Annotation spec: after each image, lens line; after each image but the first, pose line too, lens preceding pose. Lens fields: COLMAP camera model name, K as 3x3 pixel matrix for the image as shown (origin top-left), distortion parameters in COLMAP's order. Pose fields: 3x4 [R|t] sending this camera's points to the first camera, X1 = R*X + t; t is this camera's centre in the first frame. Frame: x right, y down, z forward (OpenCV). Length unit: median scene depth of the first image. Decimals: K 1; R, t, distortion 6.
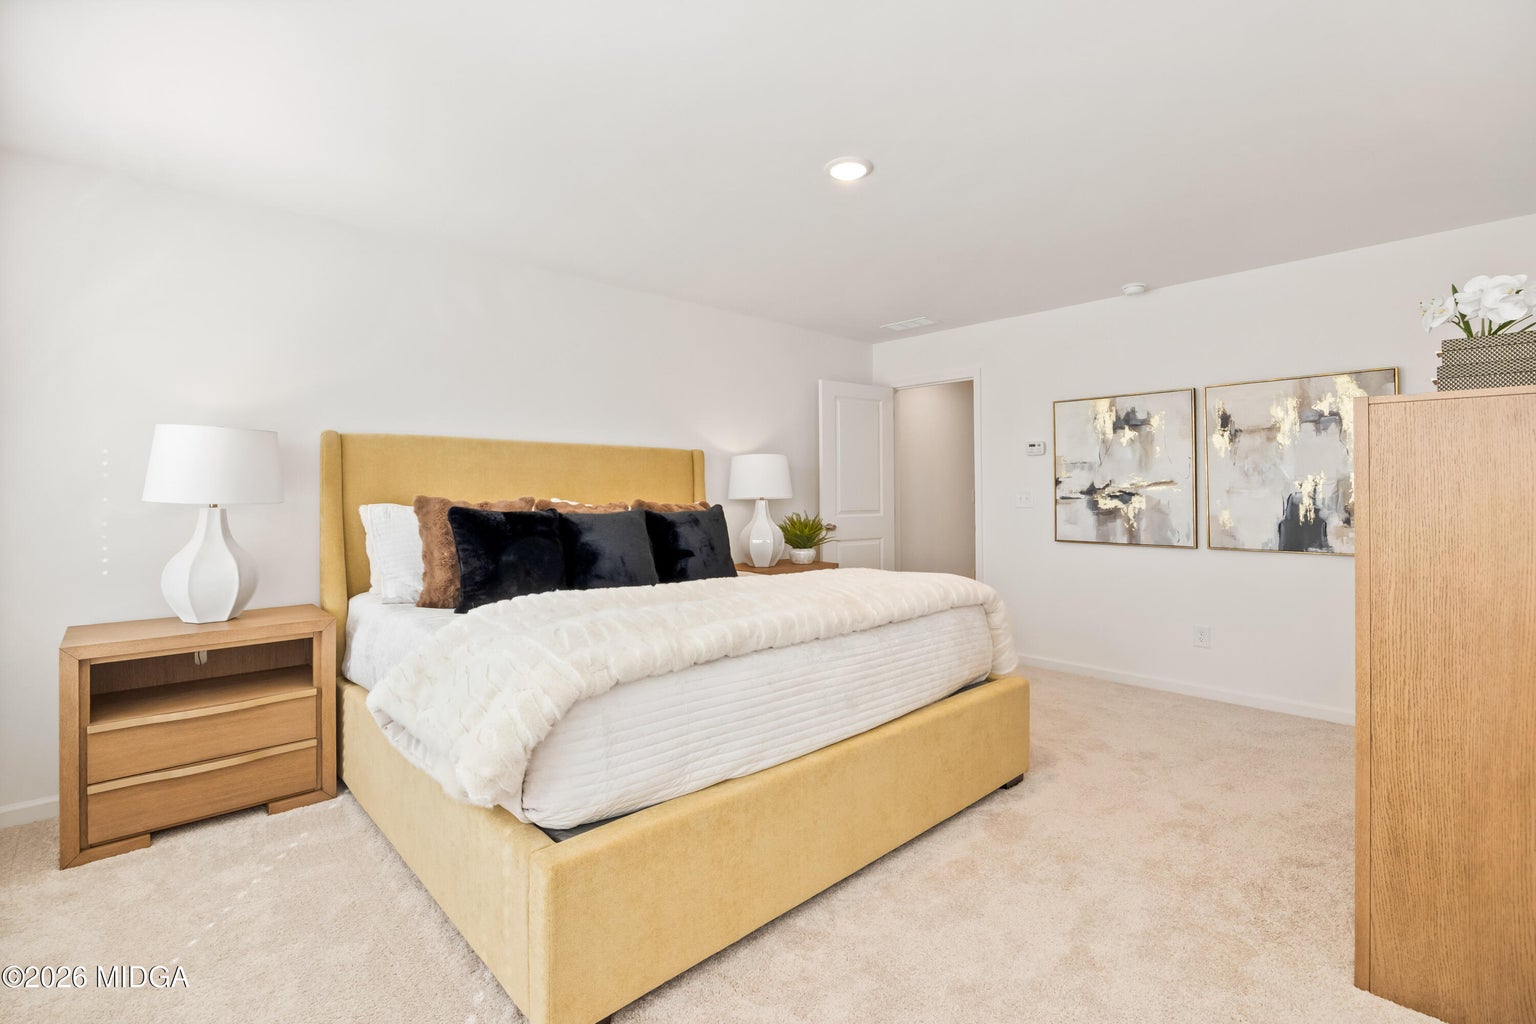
lens RADIAL K [[689.9, 0, 767.3], [0, 689.9, 496.0], [0, 0, 1]] dist [-0.002029, 0.000004]
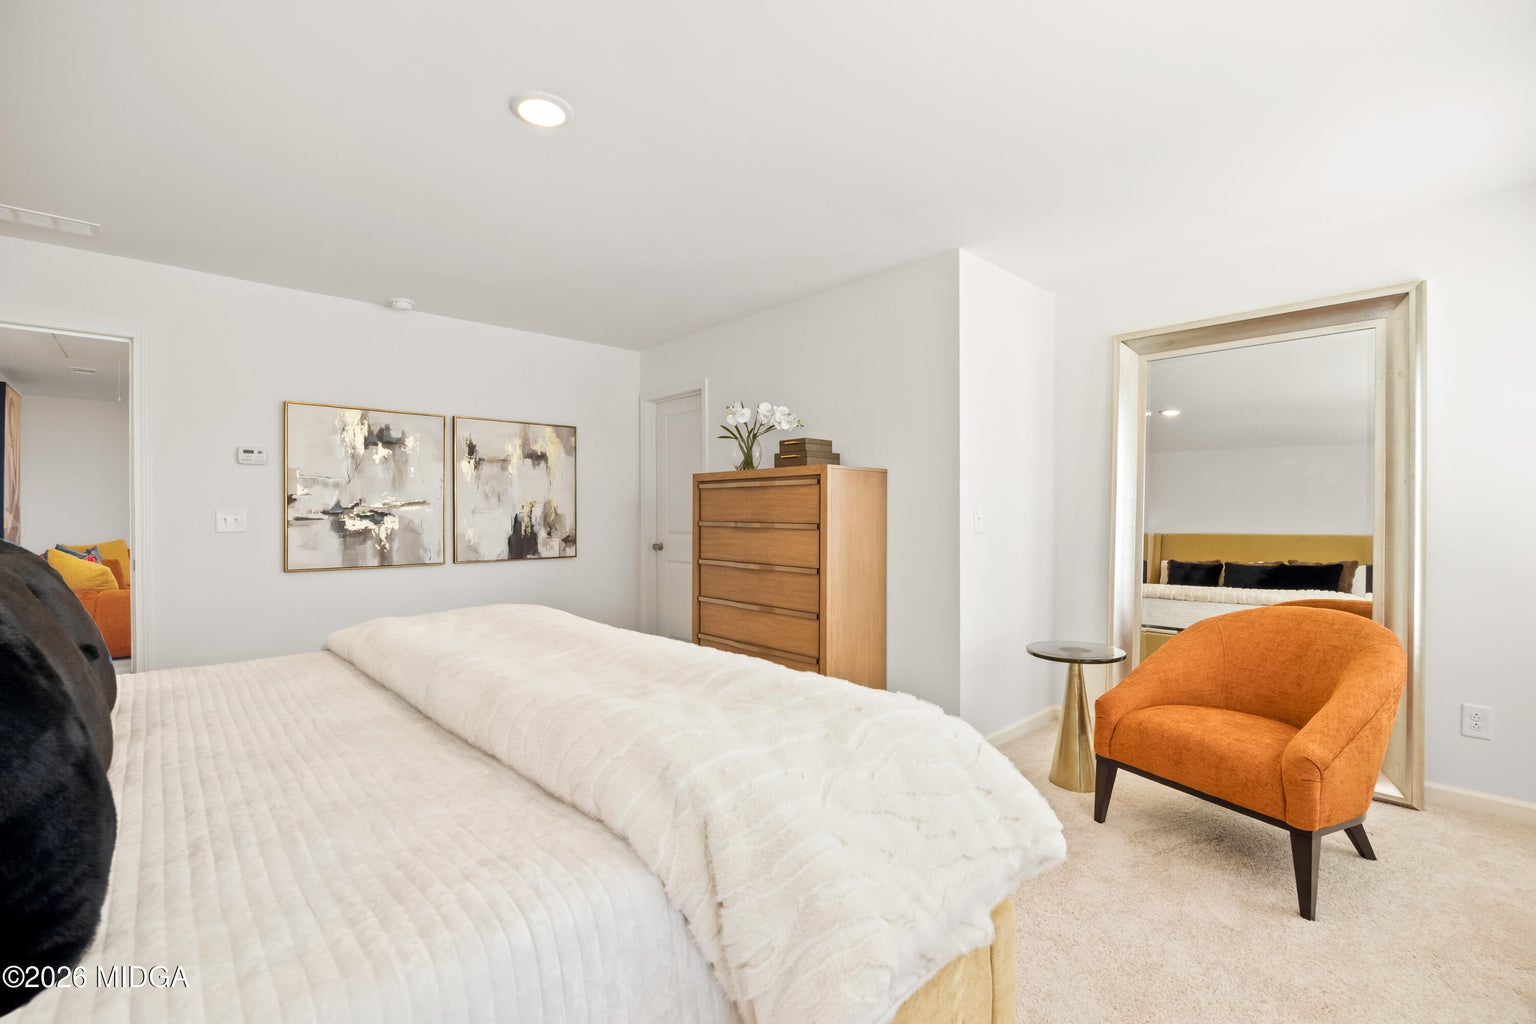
lens RADIAL K [[689.9, 0, 767.3], [0, 689.9, 516.9], [0, 0, 1]] dist [-0.002029, 0.000004]
pose [[0.005773, -0.004925, 0.999971, -0.434472], [0.005265, 0.999974, 0.004895, -0.000721], [-0.999969, 0.005237, 0.005799, 0.463481]]
